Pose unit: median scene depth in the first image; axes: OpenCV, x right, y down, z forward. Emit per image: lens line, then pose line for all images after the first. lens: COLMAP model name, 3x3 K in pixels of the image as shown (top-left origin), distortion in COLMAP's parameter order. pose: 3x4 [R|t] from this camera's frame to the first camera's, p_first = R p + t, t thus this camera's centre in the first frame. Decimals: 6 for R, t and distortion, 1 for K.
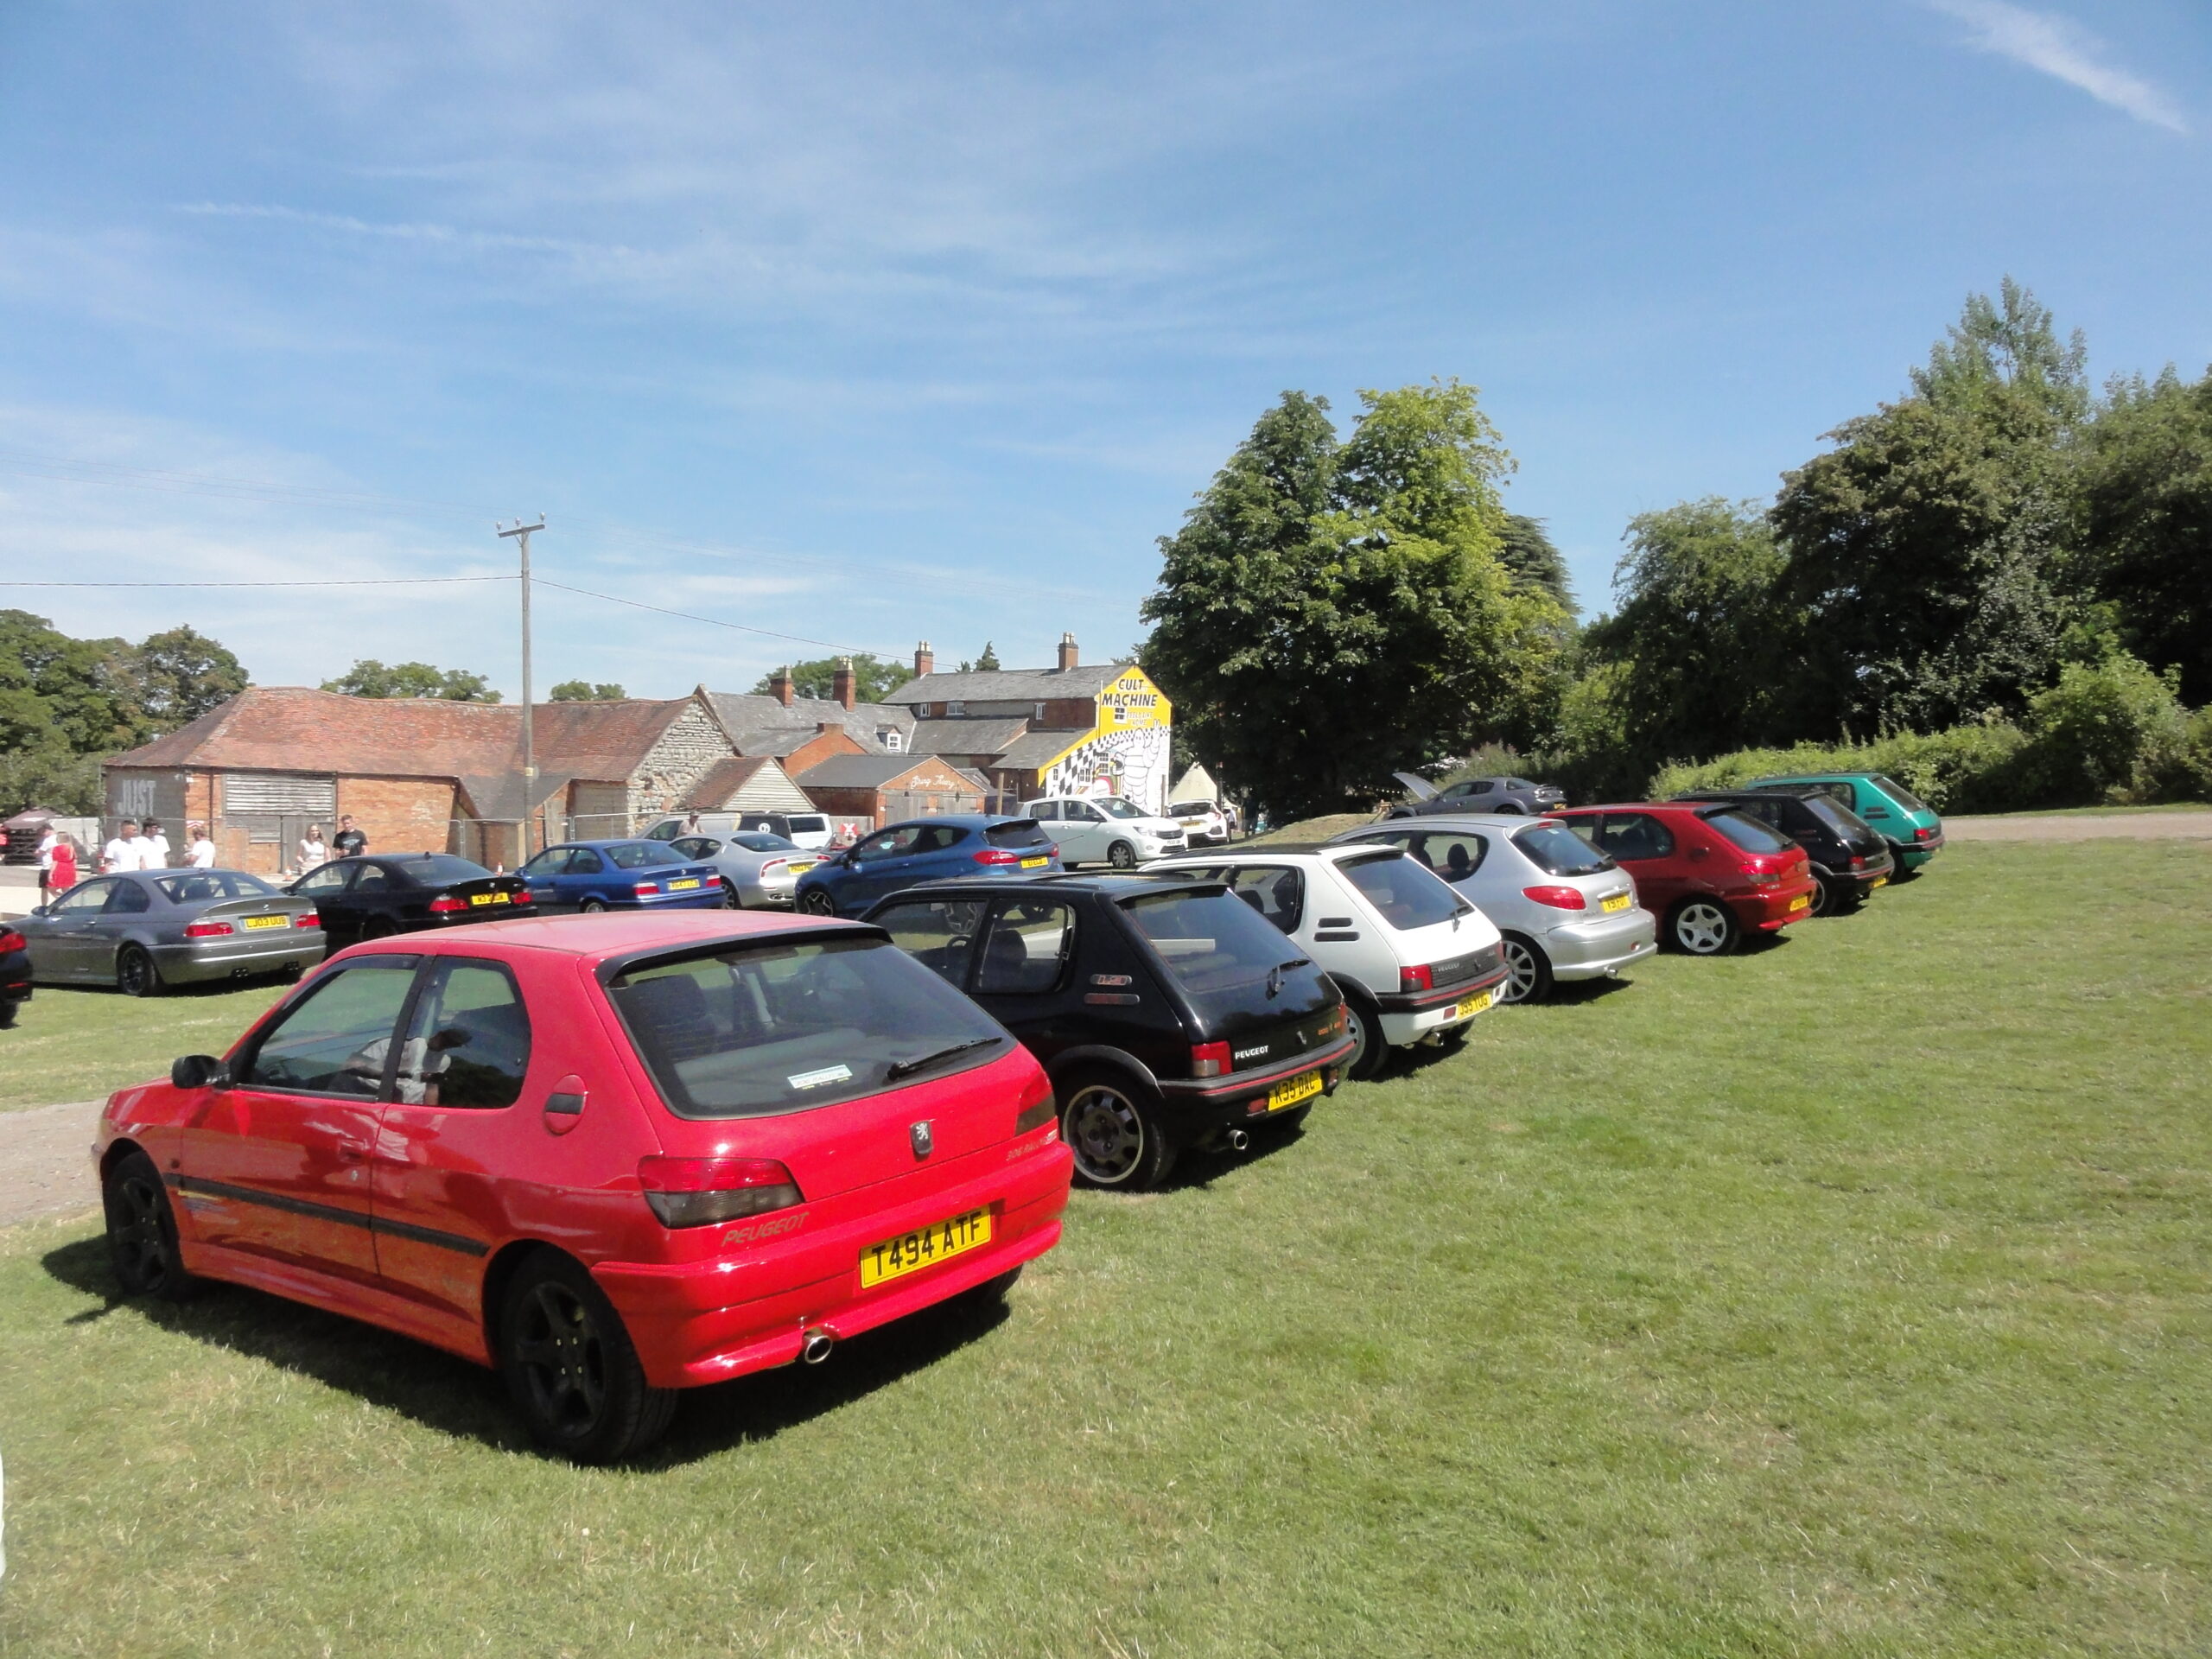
lens RADIAL K [[1556.1, 0, 1106.0], [0, 1556.1, 825.7], [0, 0, 1]] dist [0.002595, -0.006766]
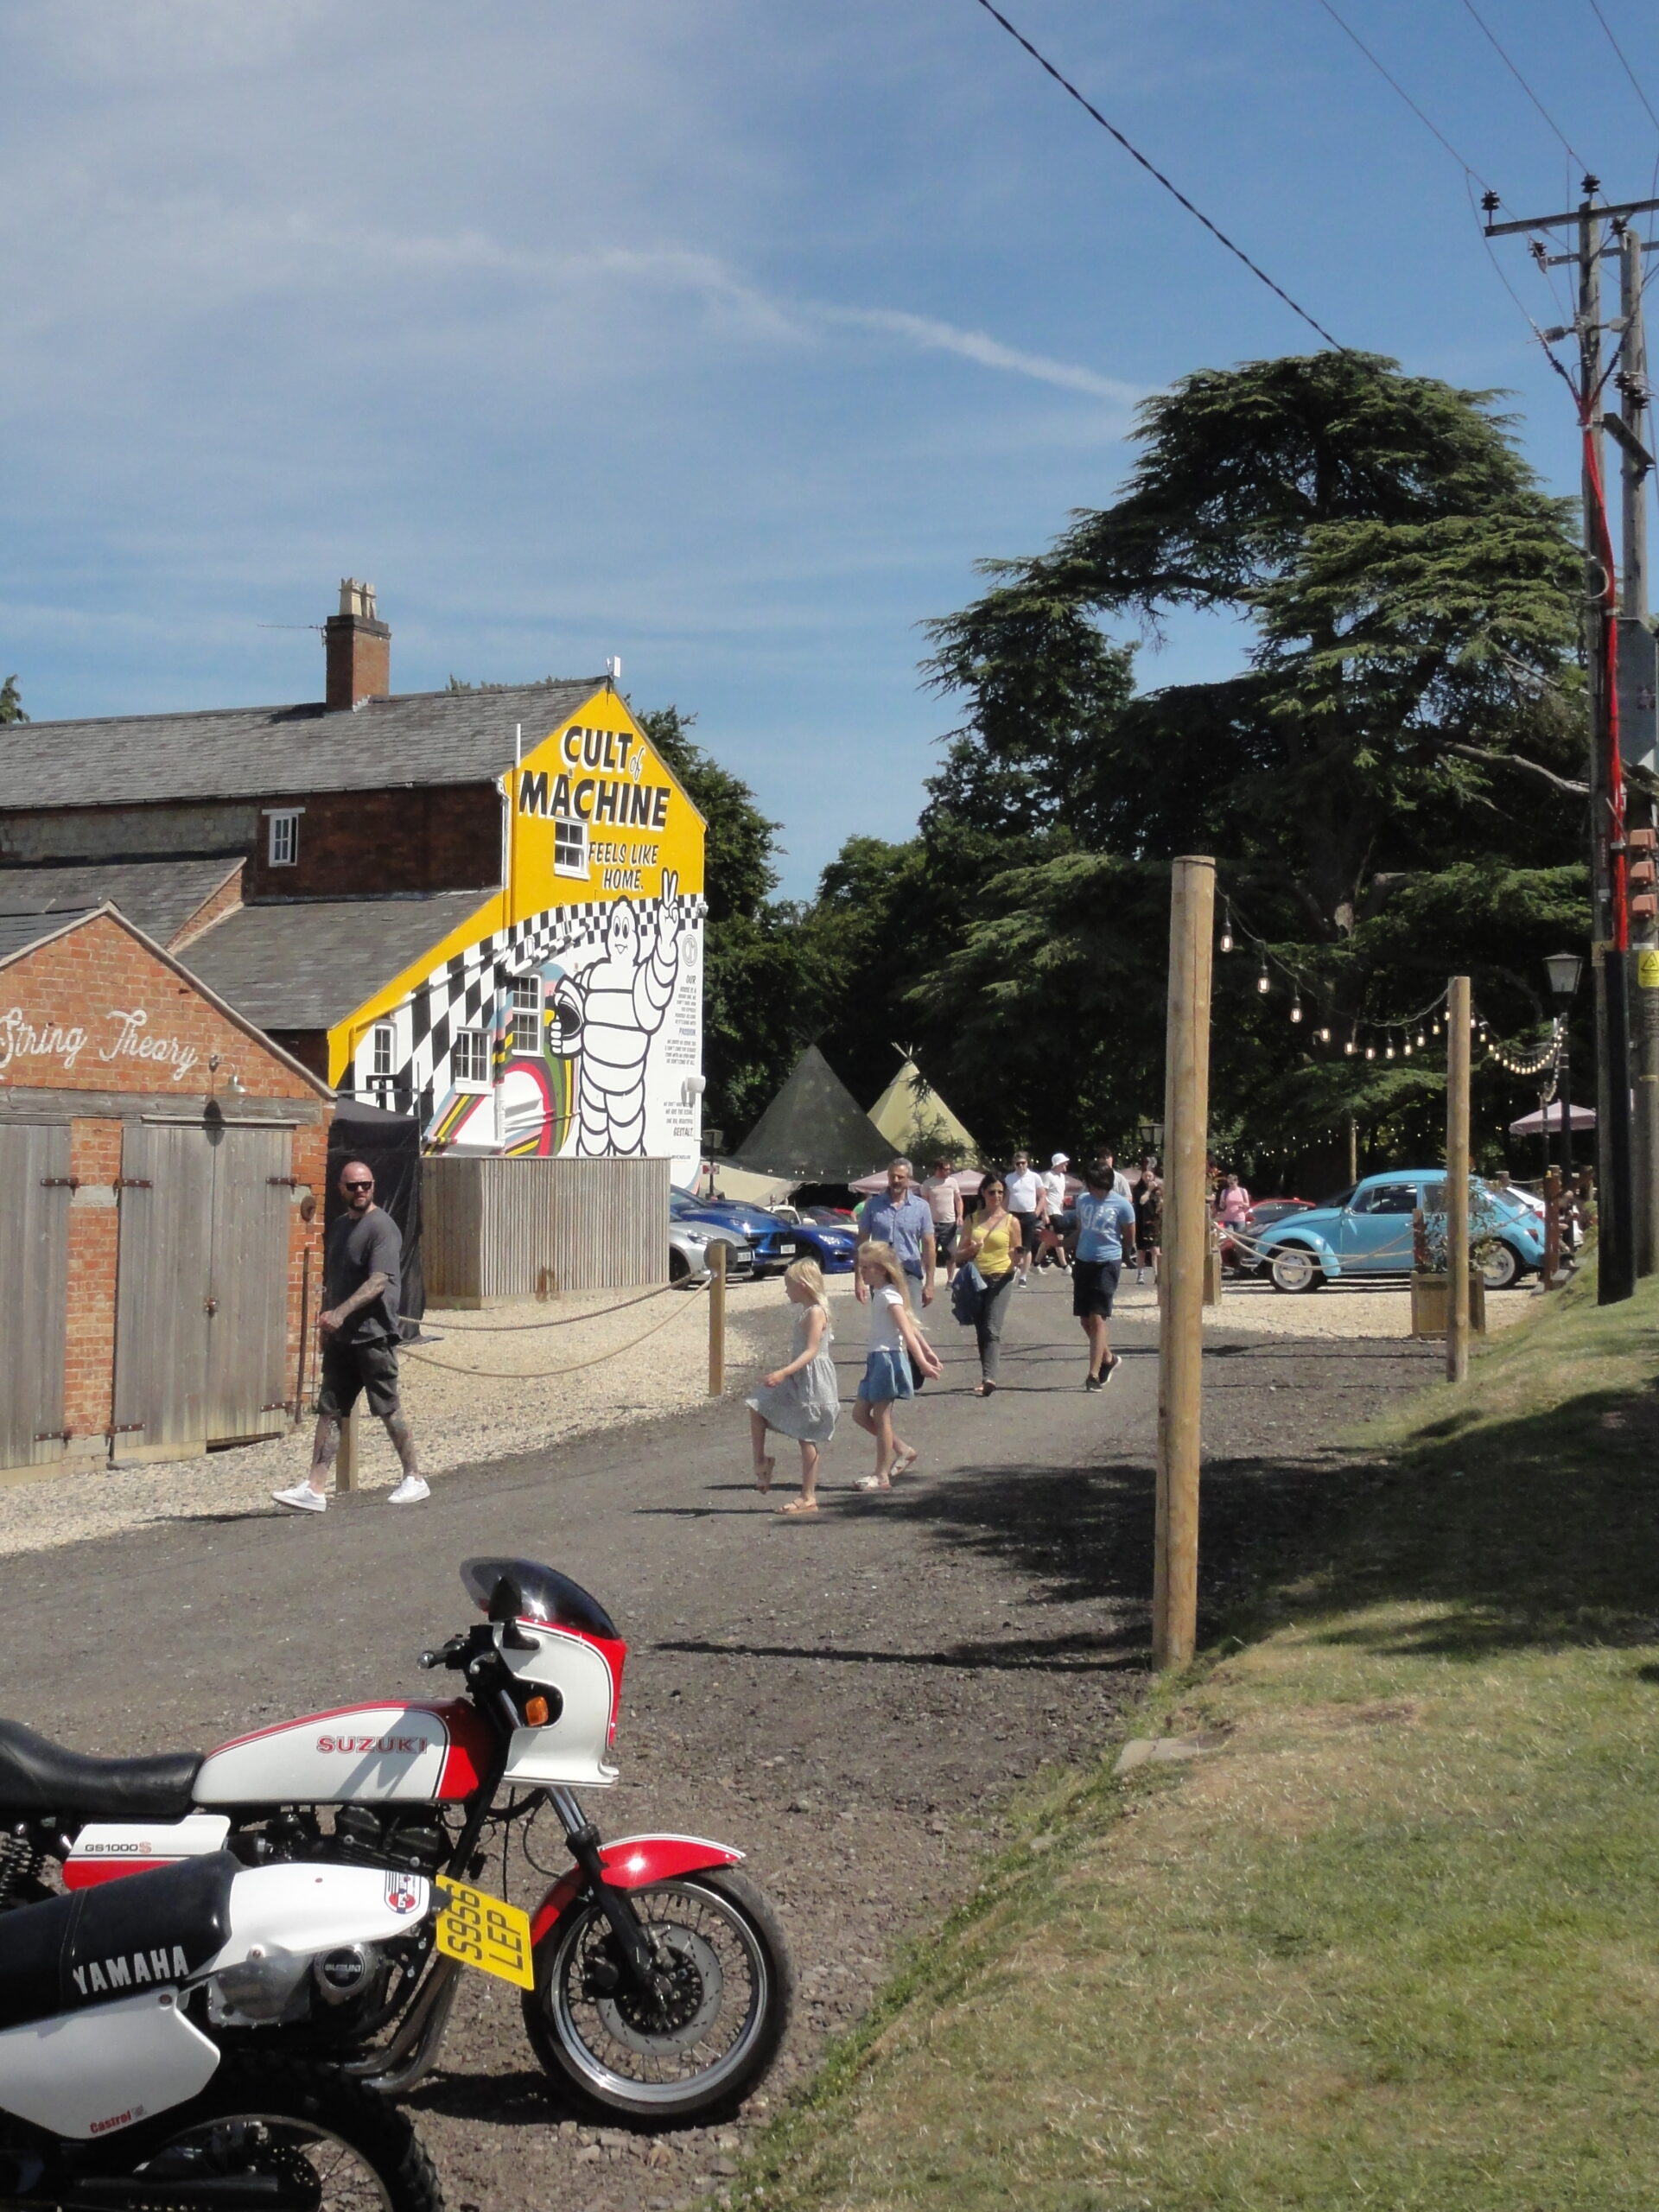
lens RADIAL K [[2783.0, 0, 828.4], [0, 2783.0, 1105.8], [0, 0, 1]] dist [-0.010475, 0.000000]
pose [[0.960754, -0.013966, 0.277050, -0.090119], [0.023277, 0.999268, -0.030348, -0.006316], [-0.276424, 0.035606, 0.960376, 0.492910]]
